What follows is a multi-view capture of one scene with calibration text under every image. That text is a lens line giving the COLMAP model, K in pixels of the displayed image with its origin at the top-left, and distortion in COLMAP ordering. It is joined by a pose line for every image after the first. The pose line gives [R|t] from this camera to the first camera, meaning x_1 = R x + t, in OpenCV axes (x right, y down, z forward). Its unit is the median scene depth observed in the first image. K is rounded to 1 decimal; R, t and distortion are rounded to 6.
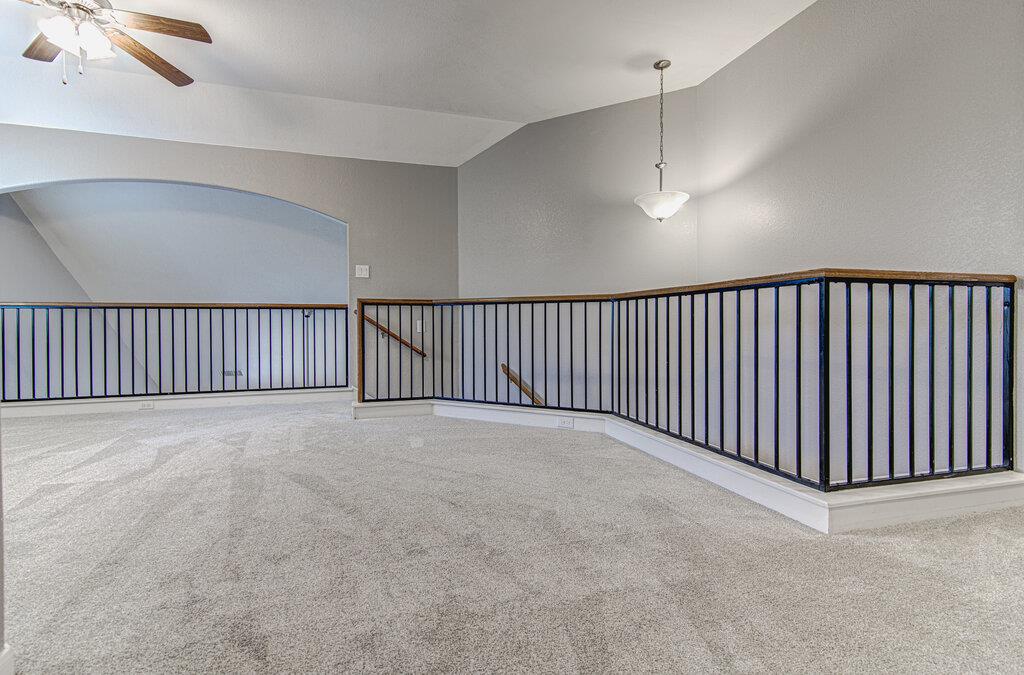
lens RADIAL K [[485.0, 0, 512.6], [0, 485.0, 323.6], [0, 0, 1]] dist [0.016069, -0.000187]
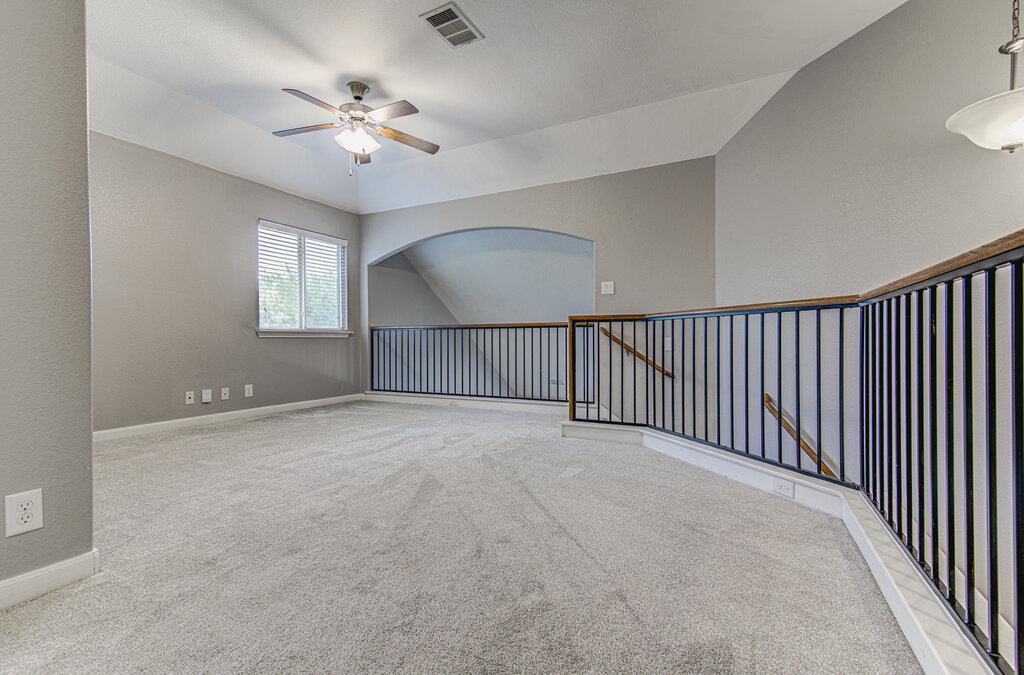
lens RADIAL K [[465.7, 0, 512.0], [0, 465.7, 337.5], [0, 0, 1]] dist [0.014395, -0.000615]
pose [[0.713012, -0.002390, -0.701147, 0.240919], [0.000238, 0.999995, -0.003167, -0.003840], [0.701151, 0.002092, 0.713009, 0.212817]]
